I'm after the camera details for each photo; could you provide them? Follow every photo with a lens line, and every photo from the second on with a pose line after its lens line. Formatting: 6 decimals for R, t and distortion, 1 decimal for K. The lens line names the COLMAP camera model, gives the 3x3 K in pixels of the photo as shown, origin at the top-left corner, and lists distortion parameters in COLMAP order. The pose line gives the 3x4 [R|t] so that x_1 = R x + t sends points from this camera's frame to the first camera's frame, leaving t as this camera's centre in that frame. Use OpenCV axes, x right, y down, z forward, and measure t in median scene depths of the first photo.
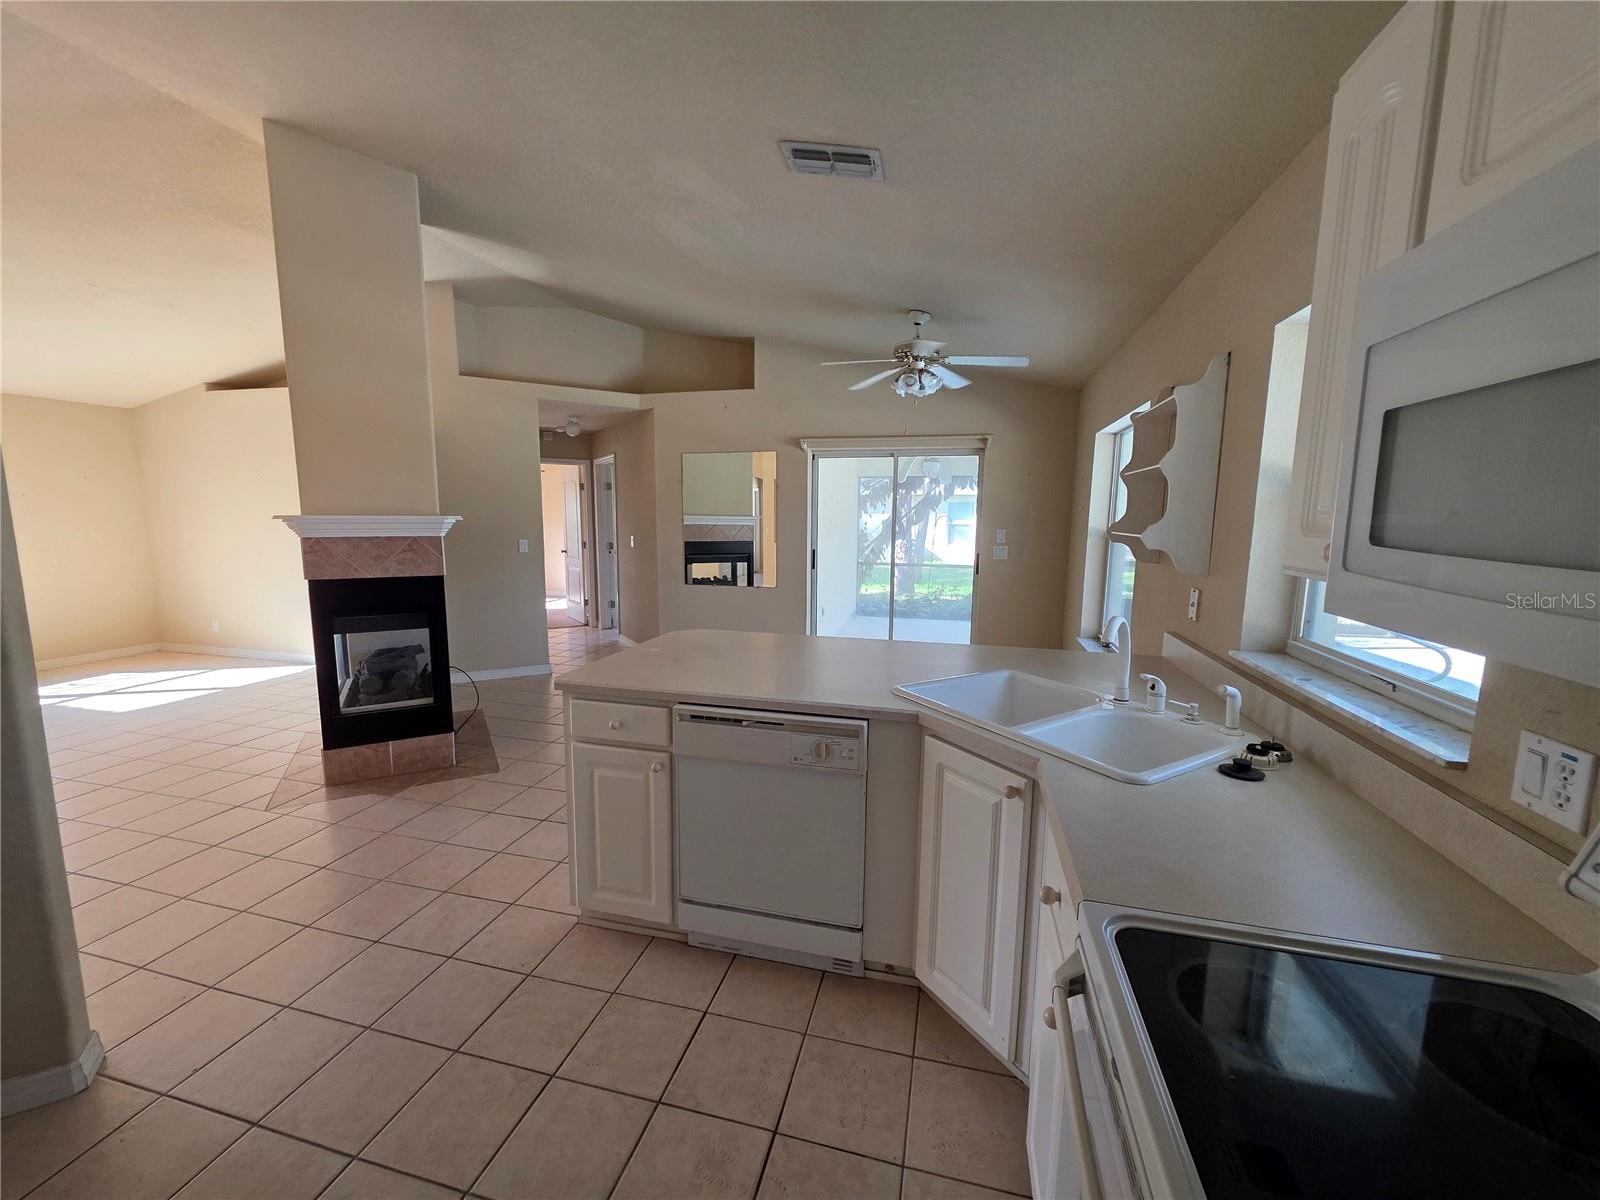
lens RADIAL K [[638.1, 0, 795.8], [0, 638.1, 595.1], [0, 0, 1]] dist [-0.000579, 0.000068]
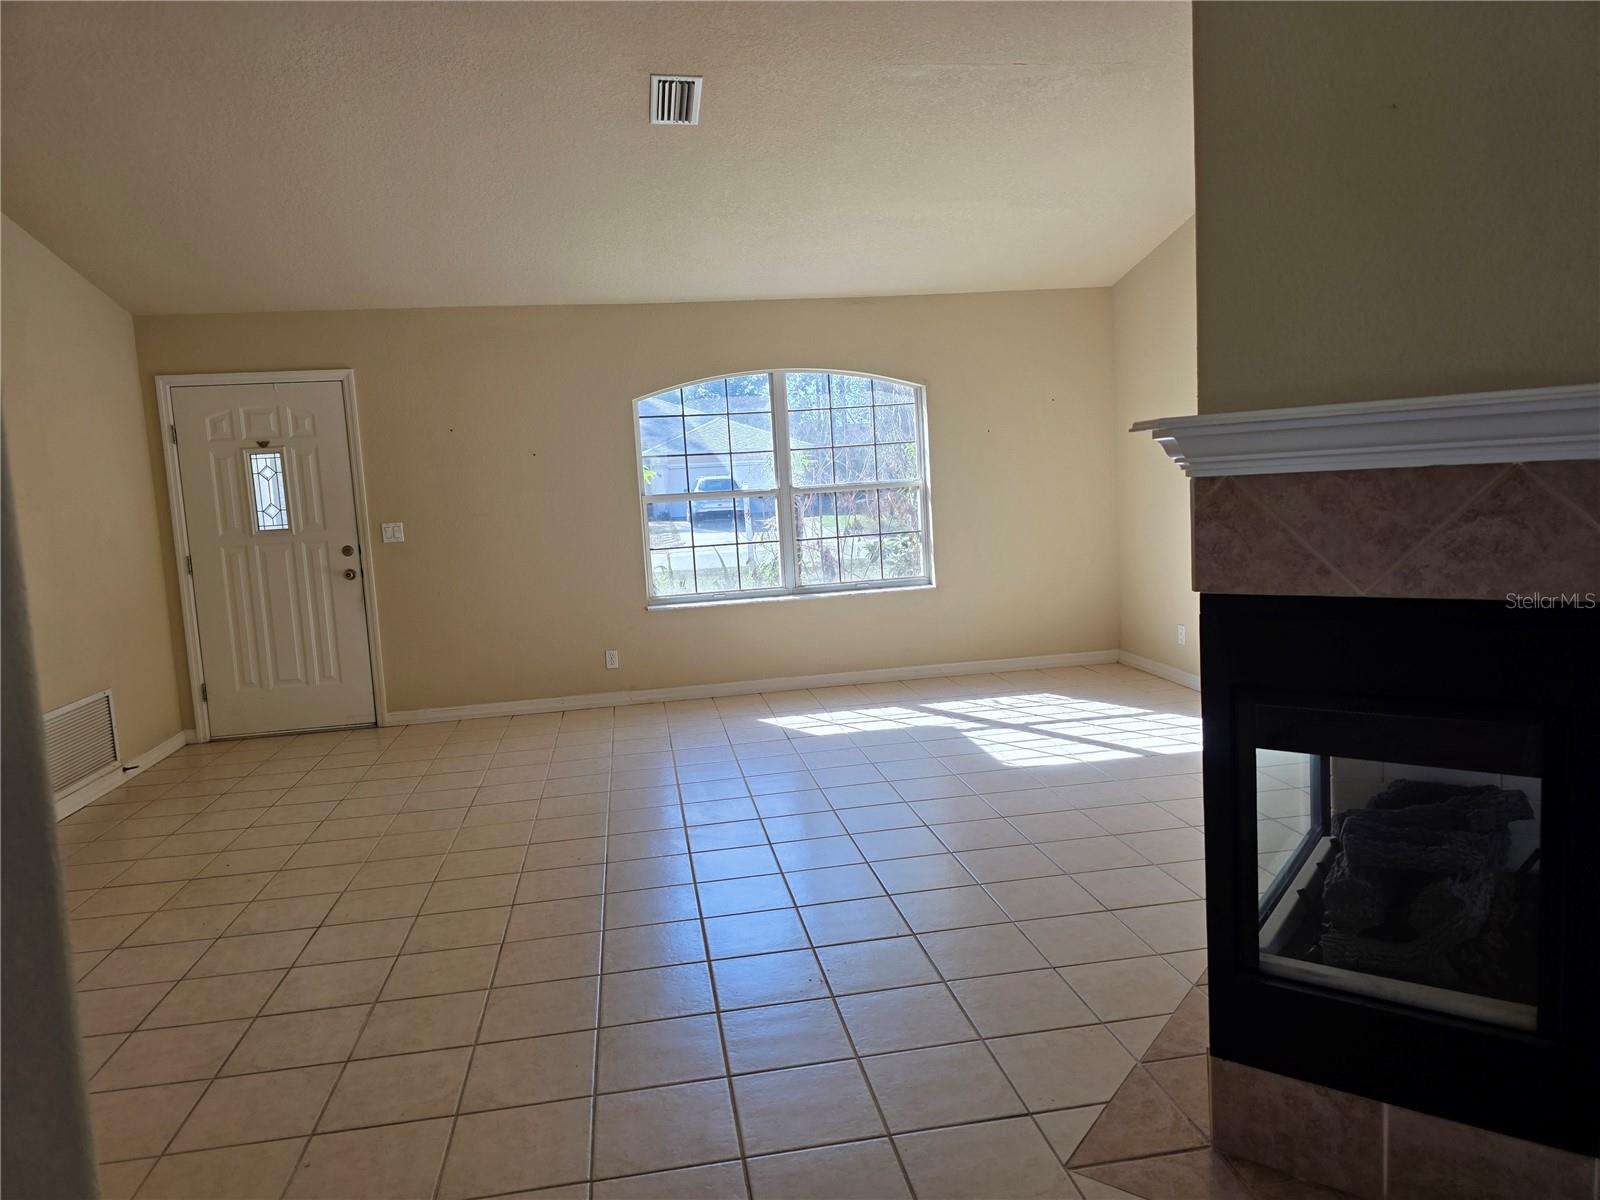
lens RADIAL K [[1070.9, 0, 791.1], [0, 1070.9, 586.1], [0, 0, 1]] dist [0.088448, -0.083150]
pose [[0.399093, 0.067005, -0.914459, -0.272524], [-0.059773, 0.997106, 0.046975, -0.040456], [0.914960, 0.035913, 0.401943, 0.503782]]
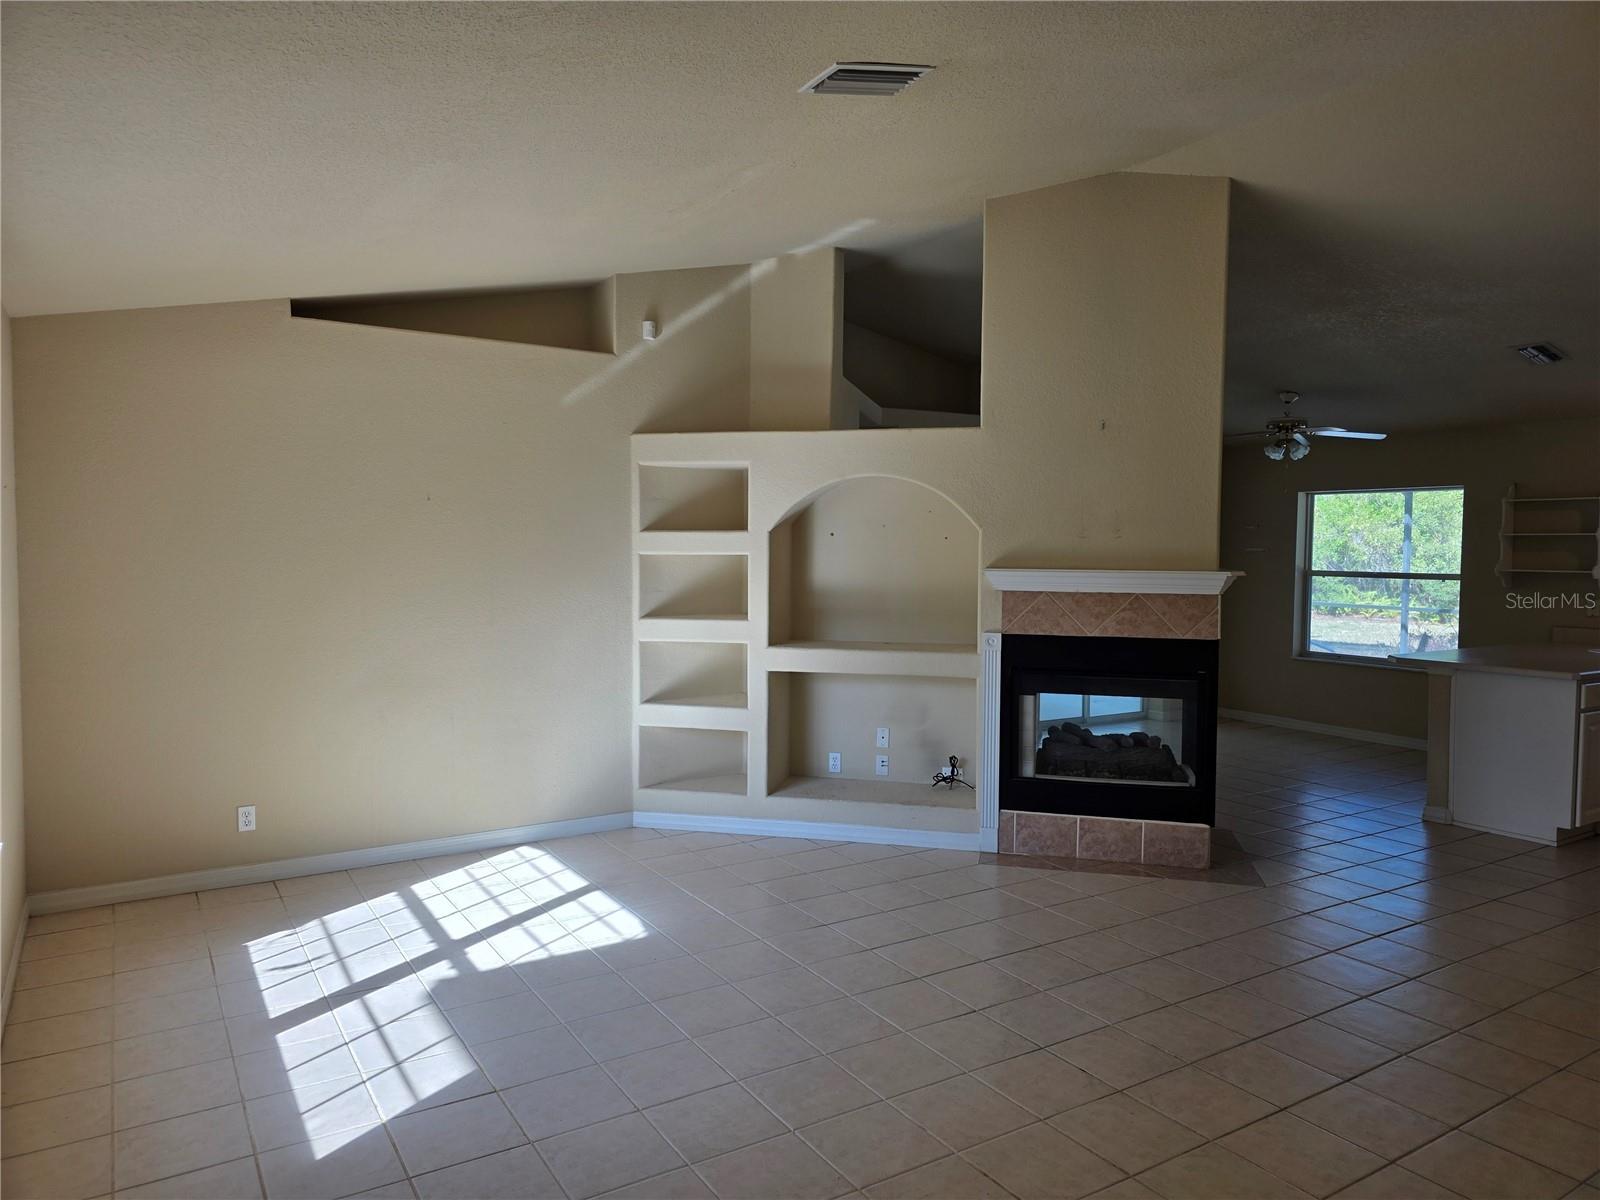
lens RADIAL K [[1070.9, 0, 791.1], [0, 1070.9, 586.1], [0, 0, 1]] dist [0.088448, -0.083150]
pose [[0.682578, -0.033079, 0.730064, -2.264550], [0.095616, 0.994430, -0.044339, -0.082389], [-0.724531, 0.100070, 0.681939, 0.337346]]
